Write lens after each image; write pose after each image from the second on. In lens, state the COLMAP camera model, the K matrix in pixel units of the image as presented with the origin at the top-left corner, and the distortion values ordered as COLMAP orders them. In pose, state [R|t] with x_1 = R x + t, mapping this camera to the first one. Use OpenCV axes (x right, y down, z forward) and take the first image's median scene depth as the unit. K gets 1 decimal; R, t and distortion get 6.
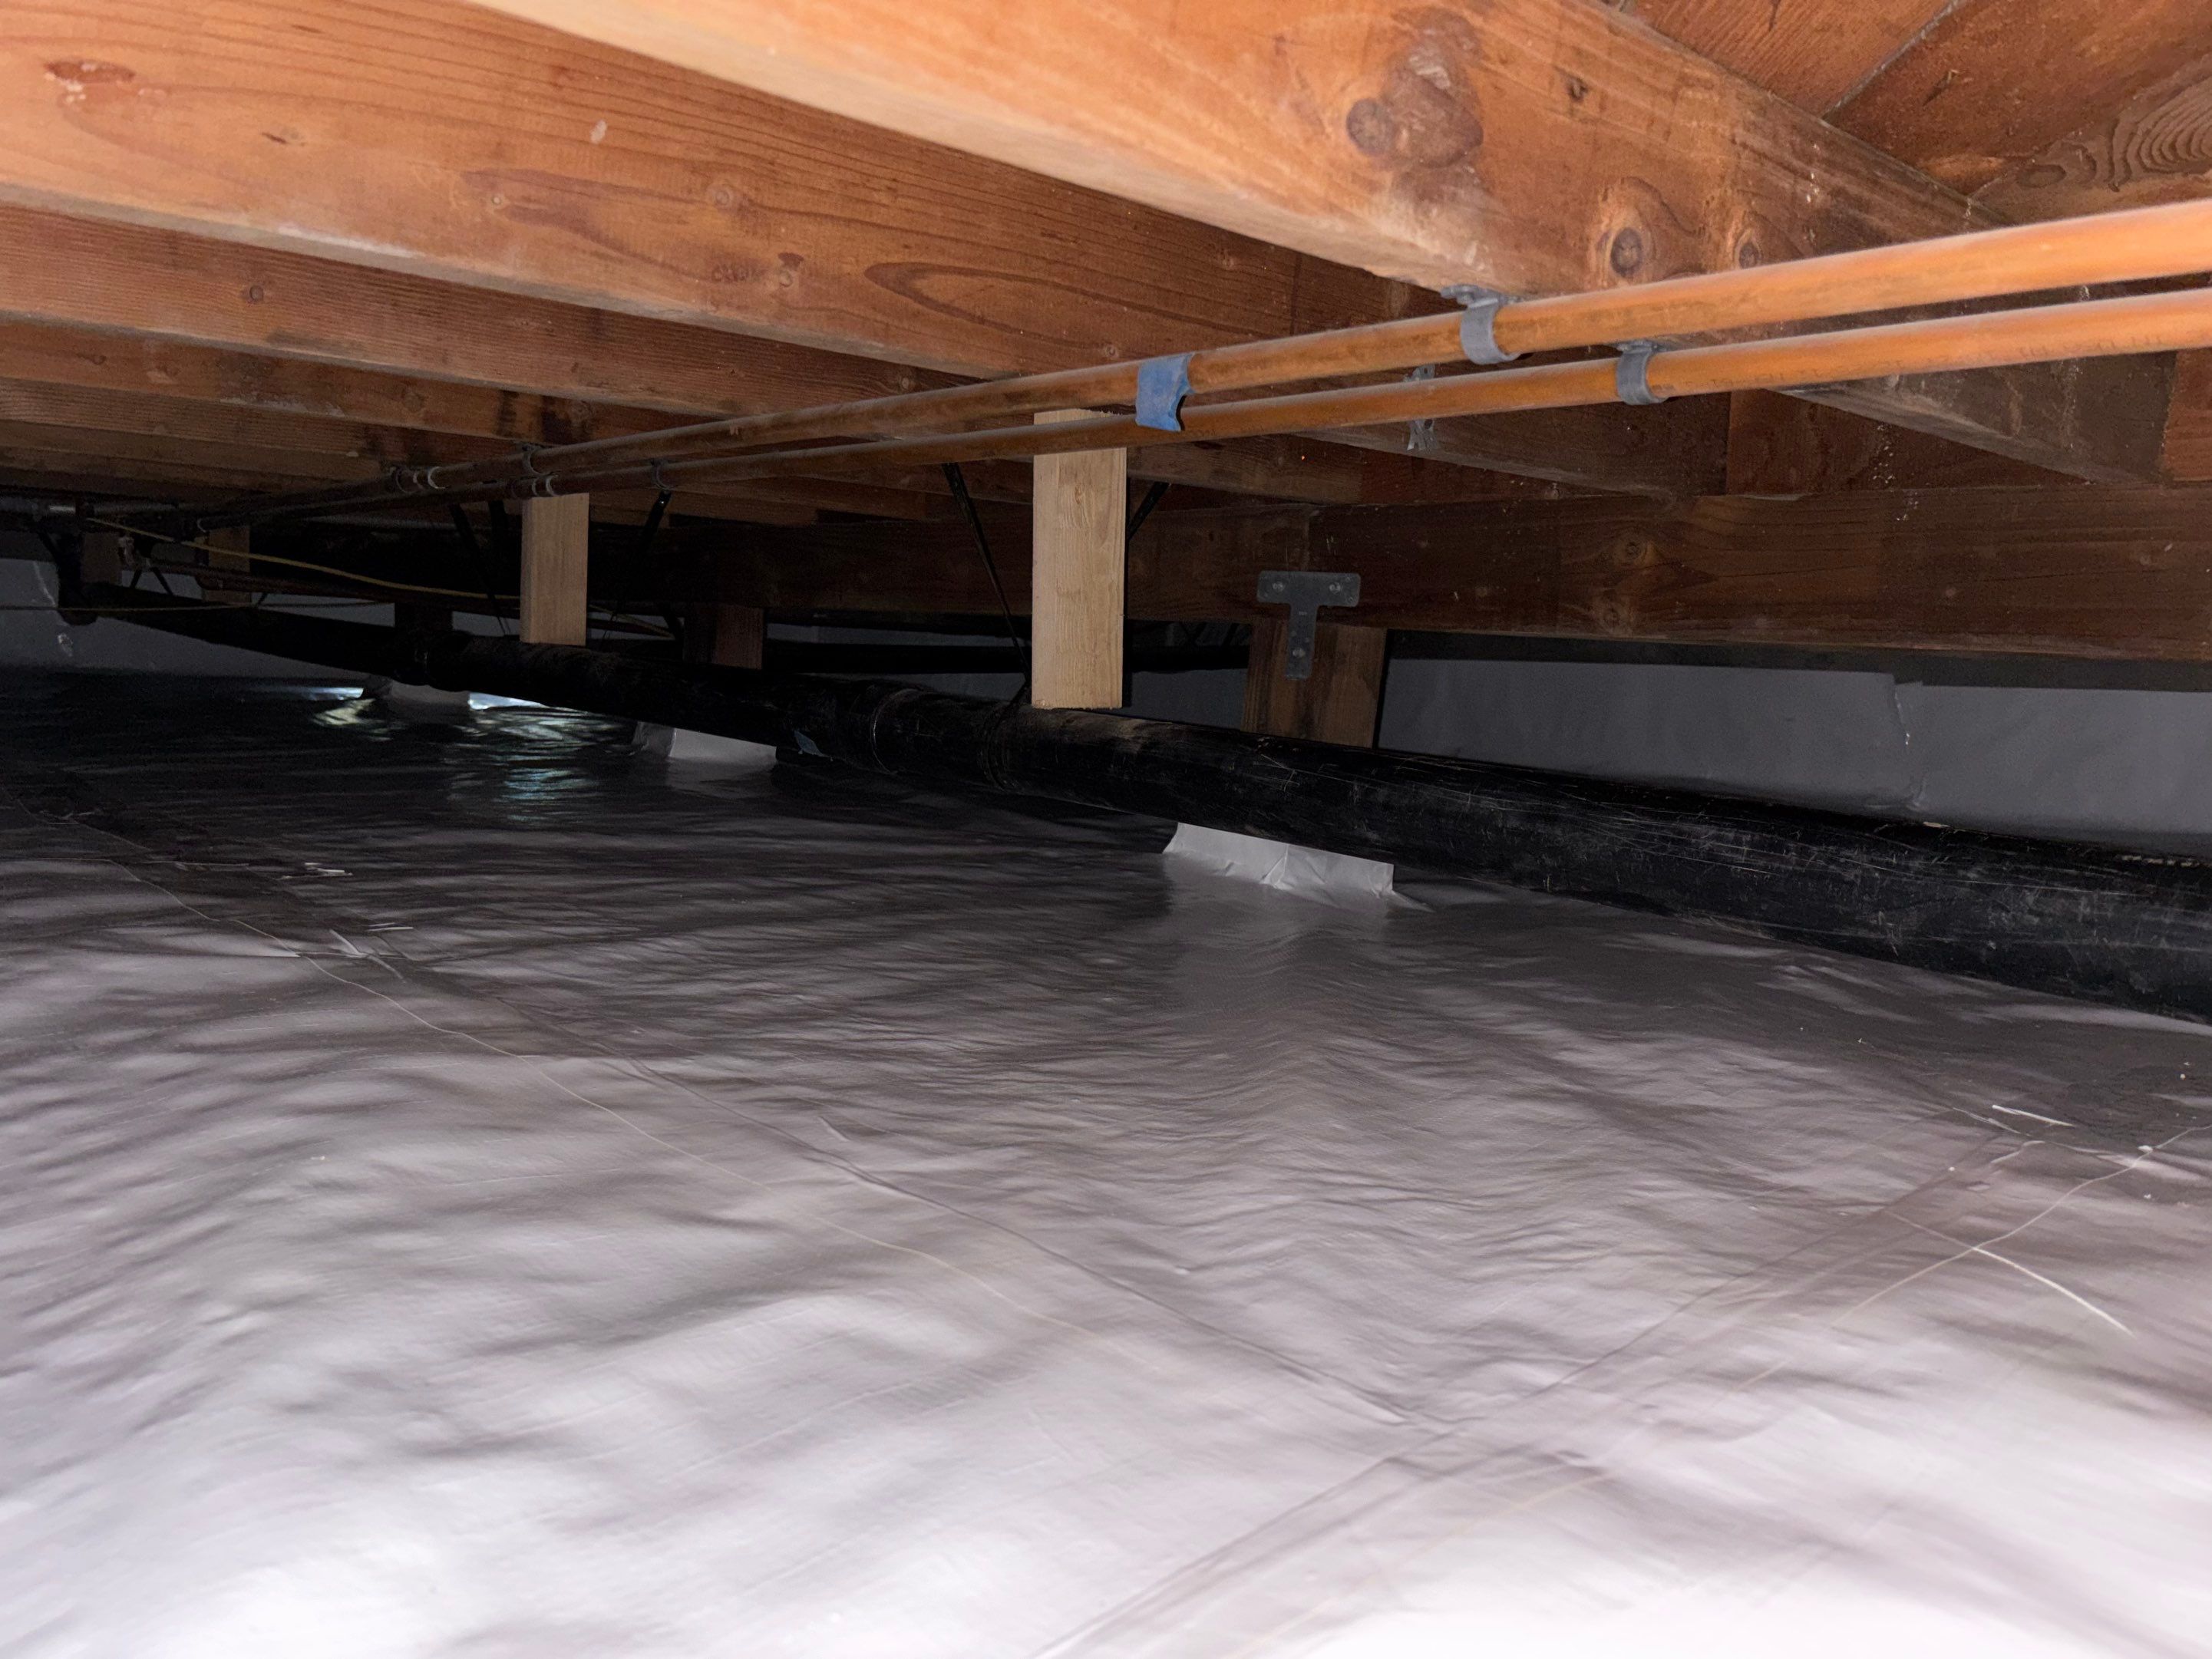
lens RADIAL K [[1708.5, 0, 1113.3], [0, 1708.5, 847.5], [0, 0, 1]] dist [0.059418, -0.067651]
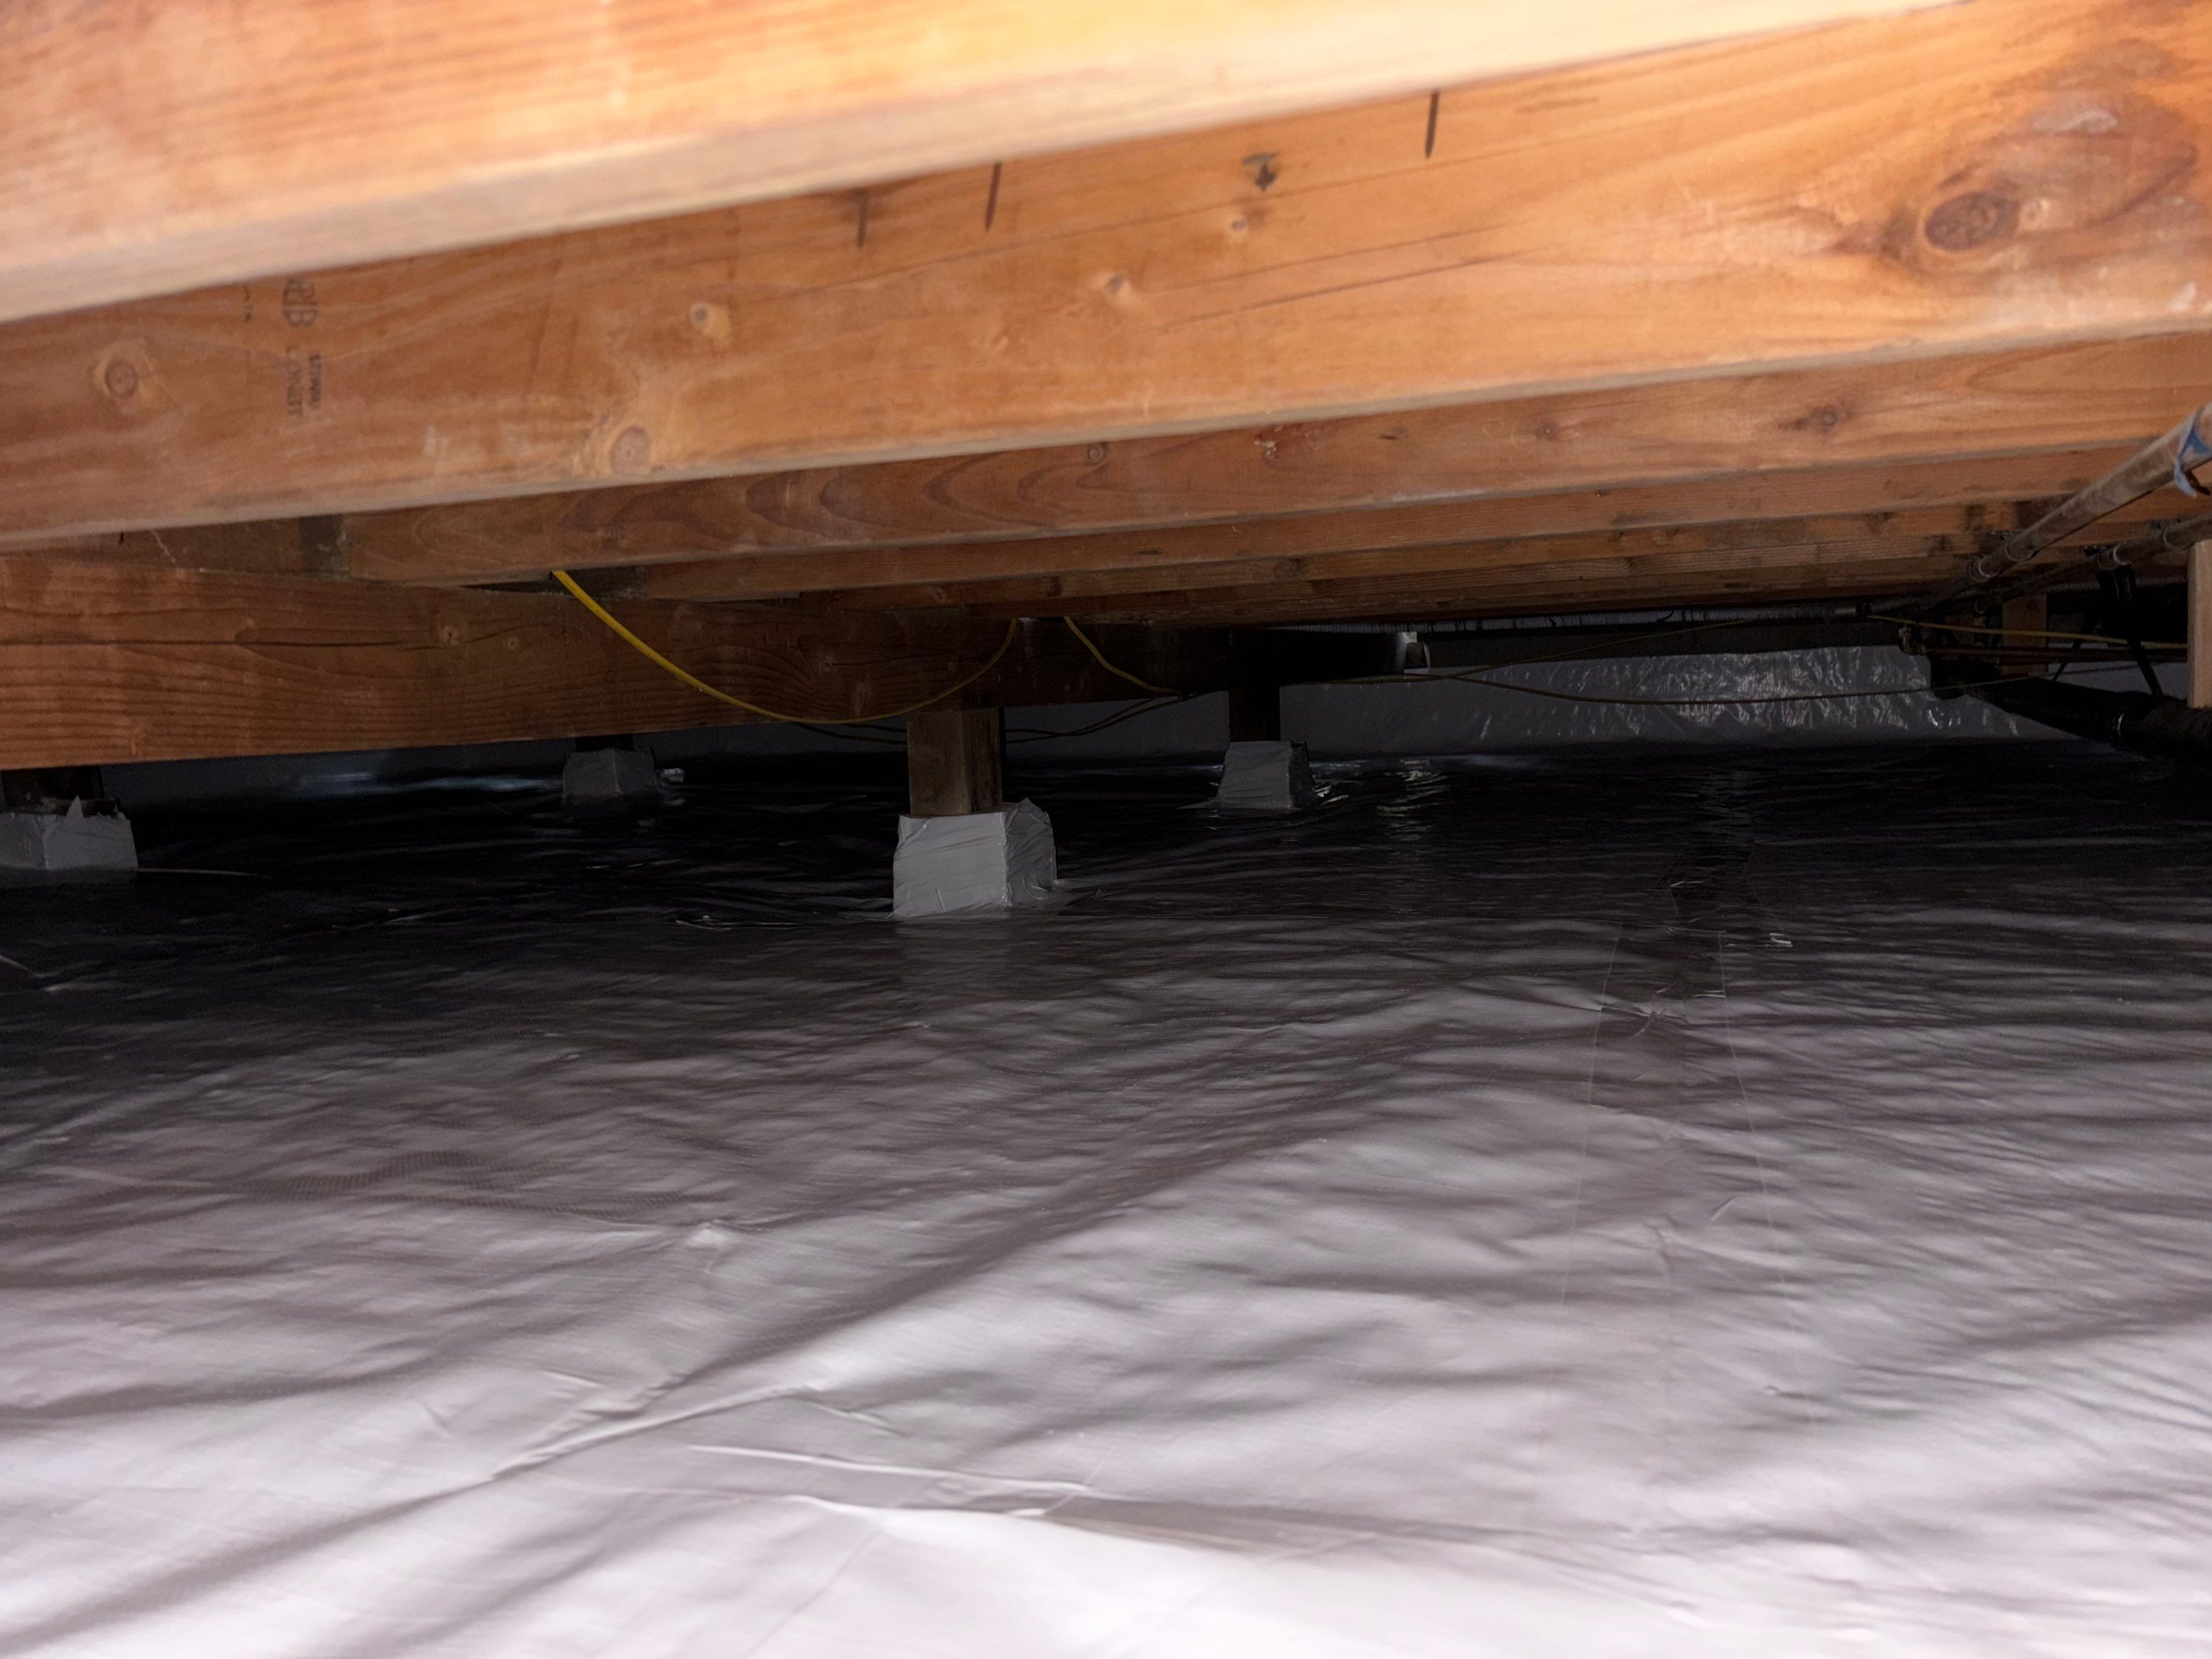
lens RADIAL K [[1708.5, 0, 1113.3], [0, 1708.5, 847.5], [0, 0, 1]] dist [0.059418, -0.067651]
pose [[0.445954, 0.014458, -0.894939, 0.741900], [-0.037107, 0.999309, -0.002346, -0.057018], [0.894286, 0.034254, 0.446182, 0.172887]]
